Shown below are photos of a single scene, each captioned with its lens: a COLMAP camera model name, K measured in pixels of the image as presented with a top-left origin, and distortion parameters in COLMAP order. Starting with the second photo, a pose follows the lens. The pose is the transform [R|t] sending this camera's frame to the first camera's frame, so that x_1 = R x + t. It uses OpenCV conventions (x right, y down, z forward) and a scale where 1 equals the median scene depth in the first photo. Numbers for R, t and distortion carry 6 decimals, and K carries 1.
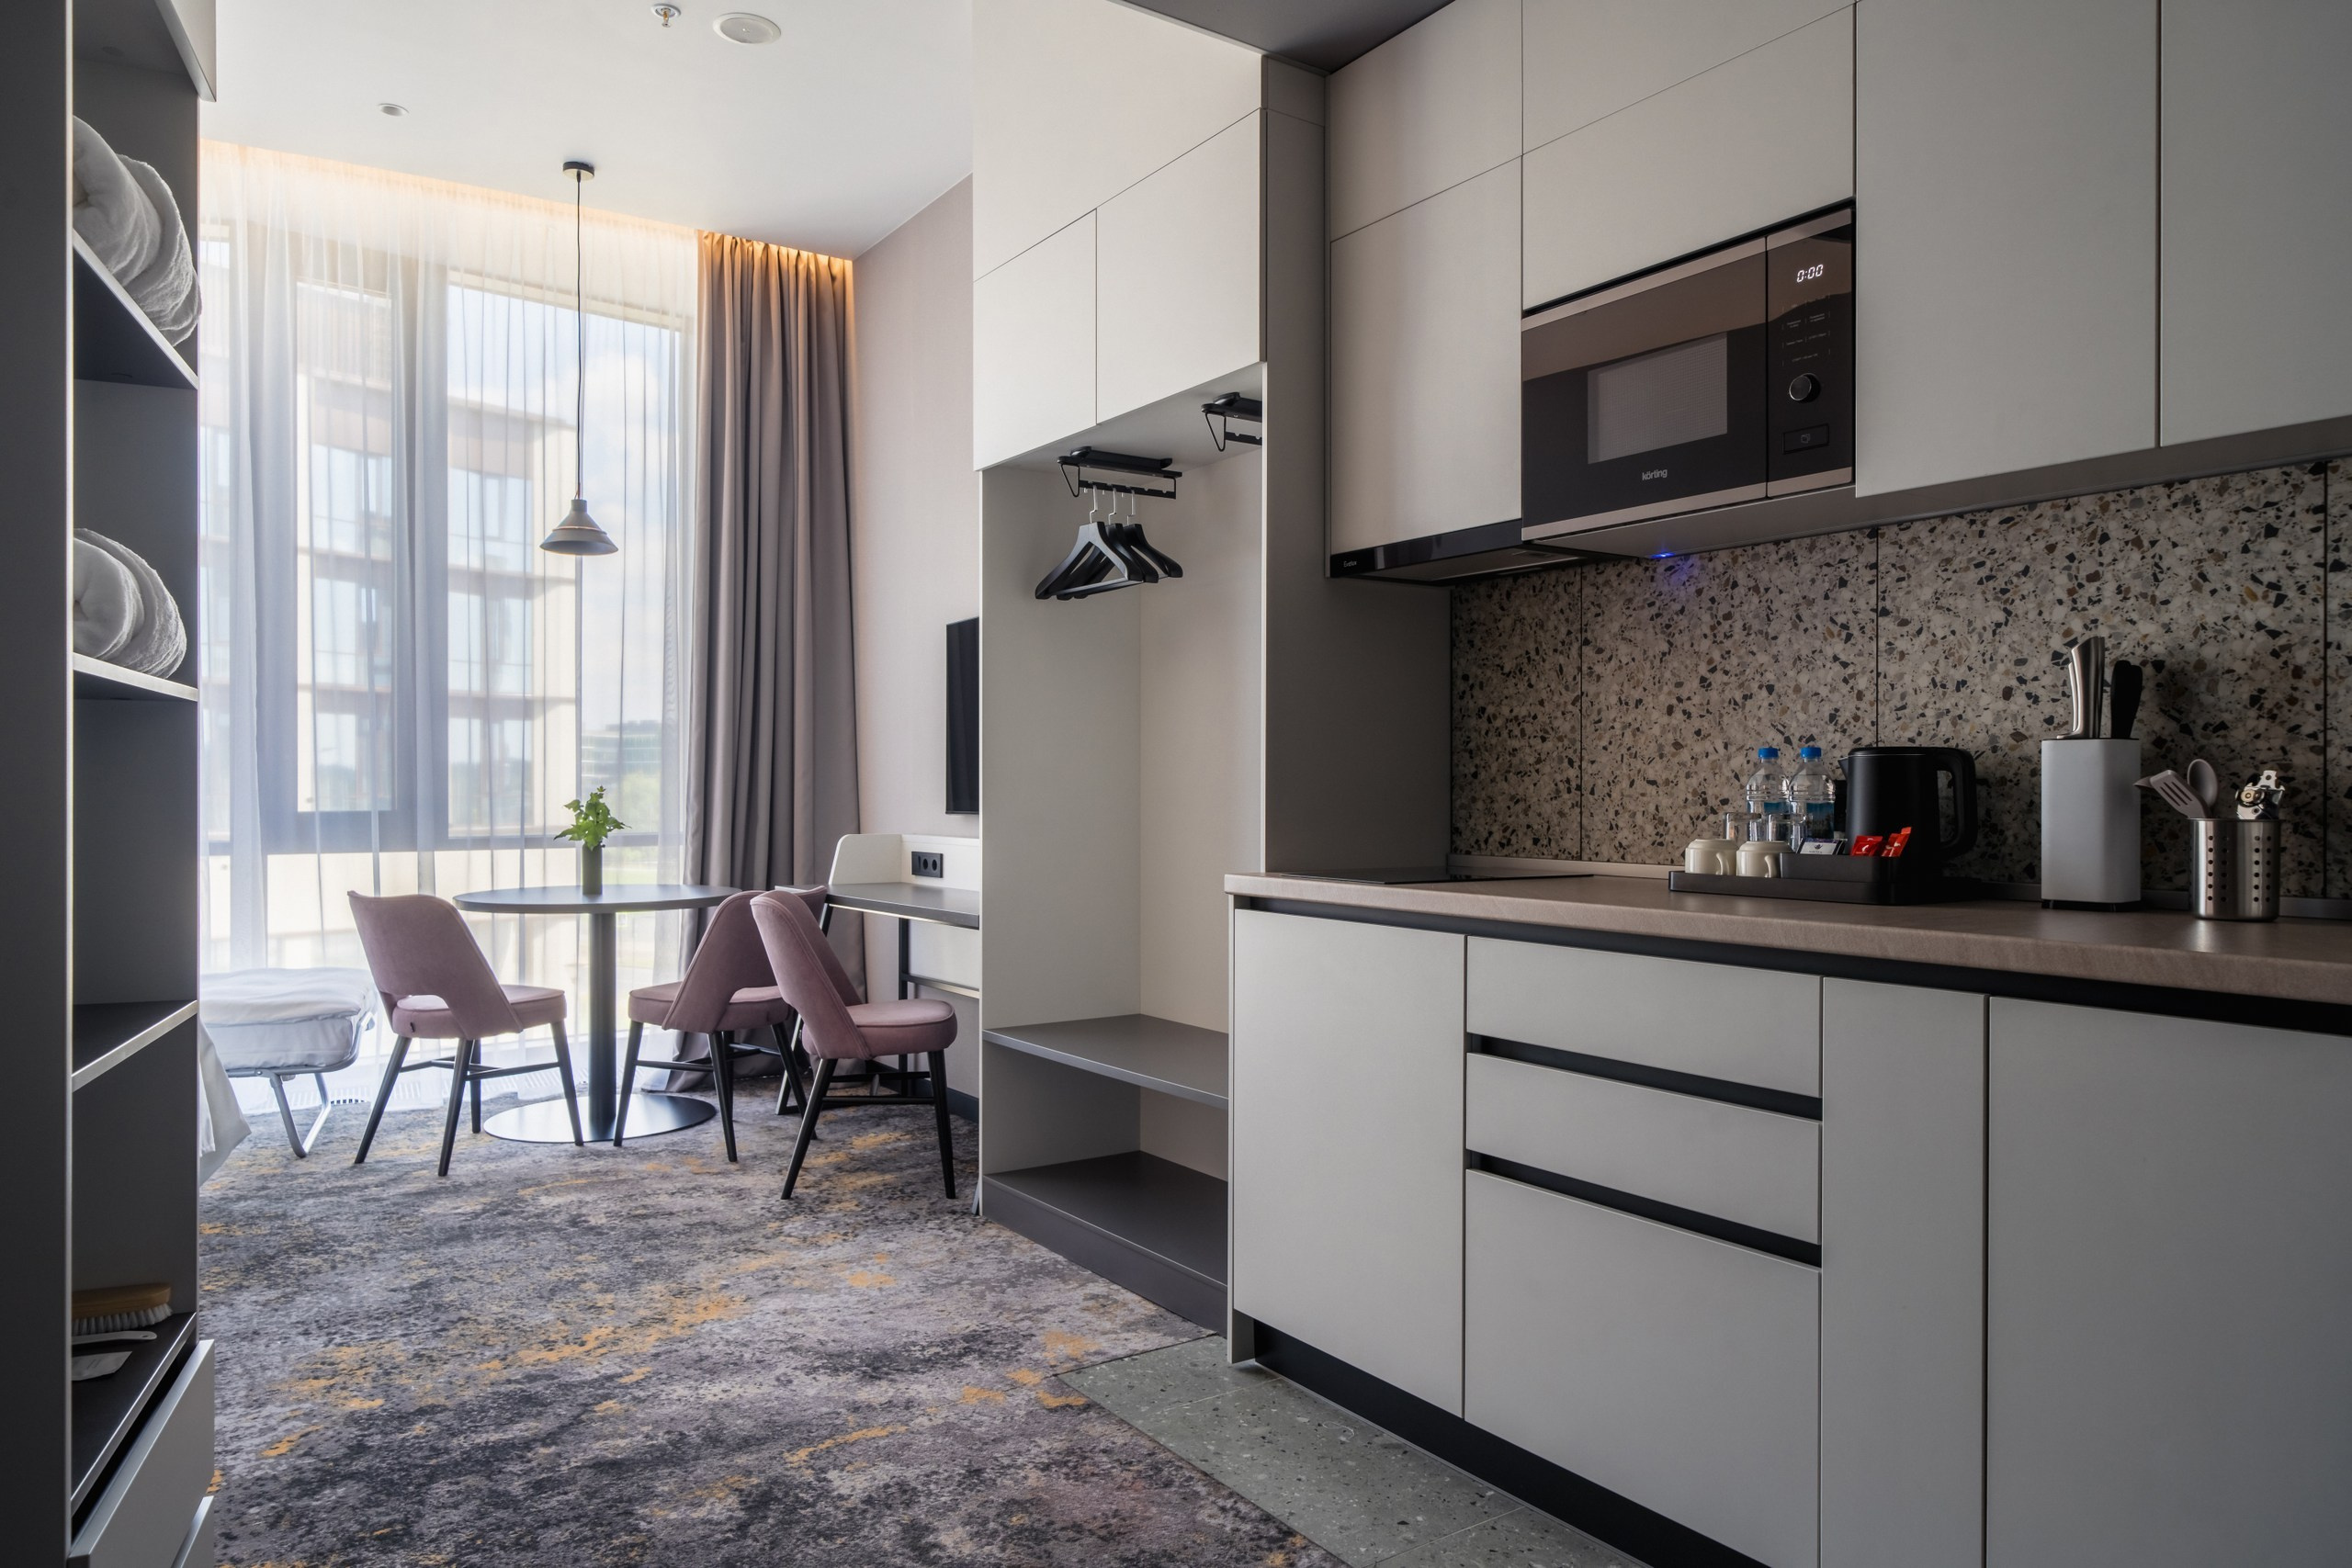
lens RADIAL K [[1515.6, 0, 1176.0], [0, 1515.6, 784.0], [0, 0, 1]] dist [0.001106, 0.001561]
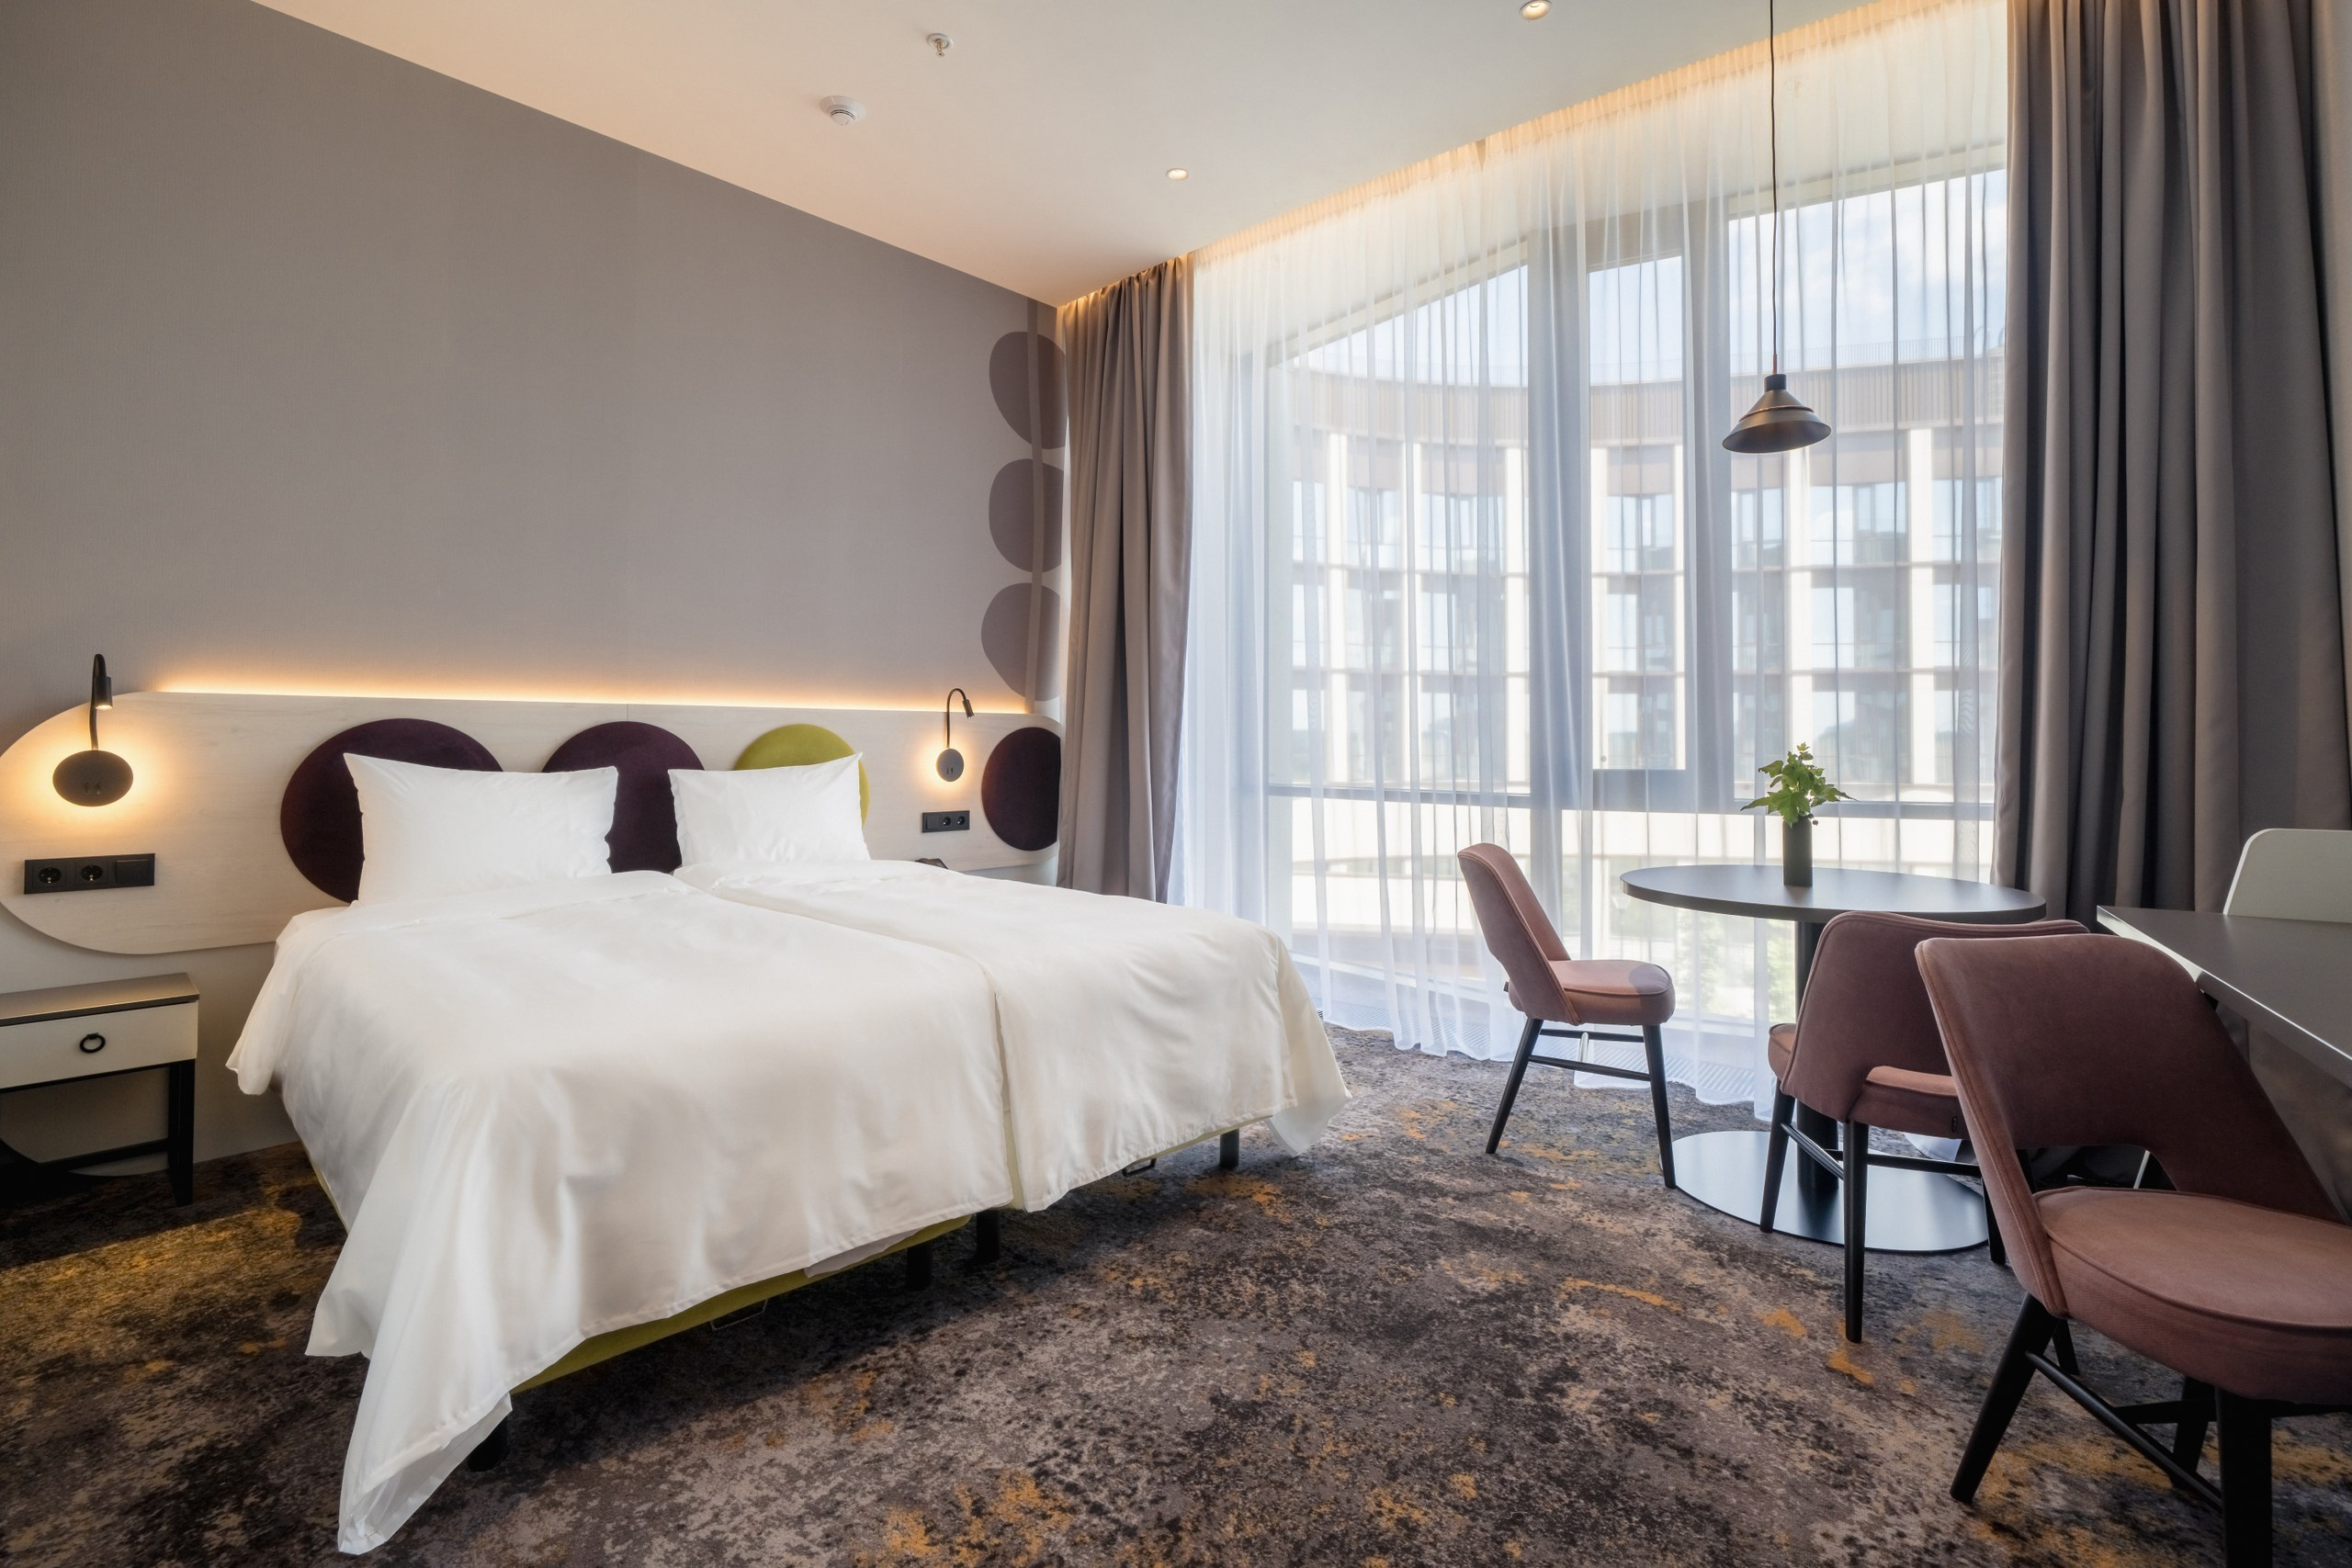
lens RADIAL K [[1063.3, 0, 1175.7], [0, 1063.3, 726.1], [0, 0, 1]] dist [0.001269, 0.000100]
pose [[0.394061, -0.020345, -0.918859, -0.021345], [0.002248, 0.999773, -0.021173, 0.005170], [0.919081, 0.006278, 0.394018, 0.676853]]
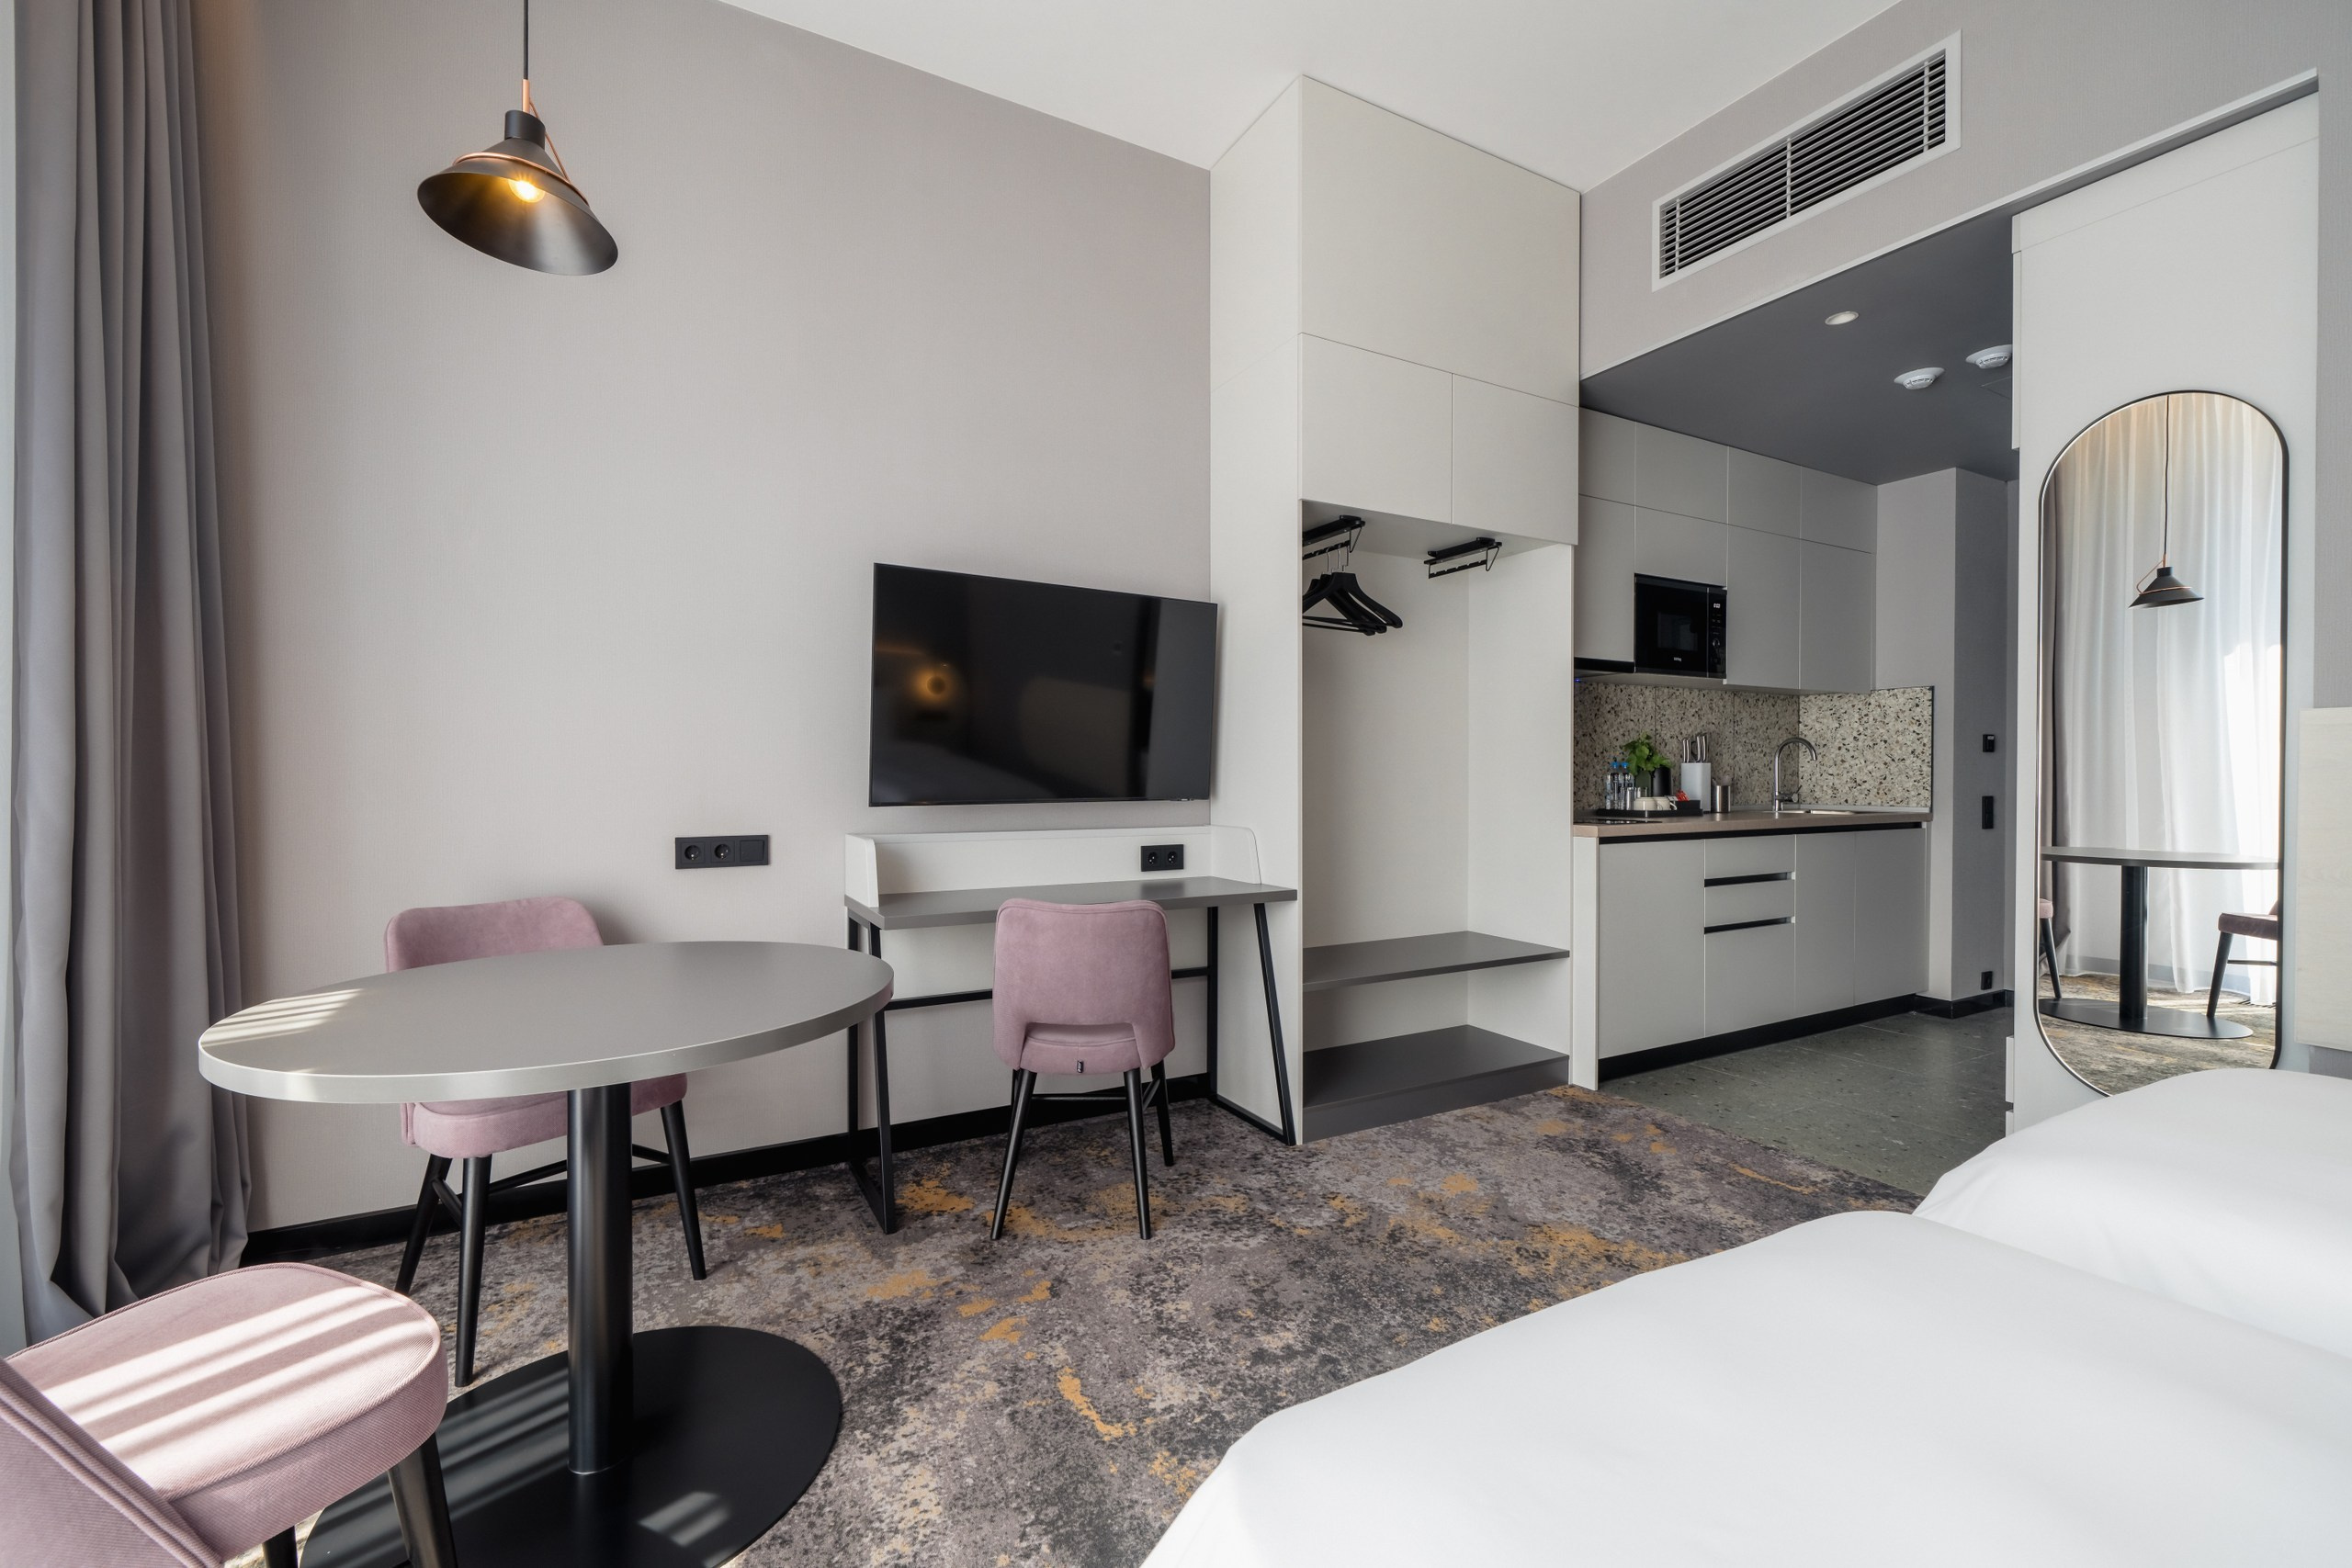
lens RADIAL K [[971.1, 0, 1176.0], [0, 971.1, 784.0], [0, 0, 1]] dist [0.000837, 0.000054]
pose [[0.124640, -0.011172, 0.992139, -0.901196], [0.000171, 0.999937, 0.011239, 0.000721], [-0.992202, -0.001232, 0.124635, 1.023648]]
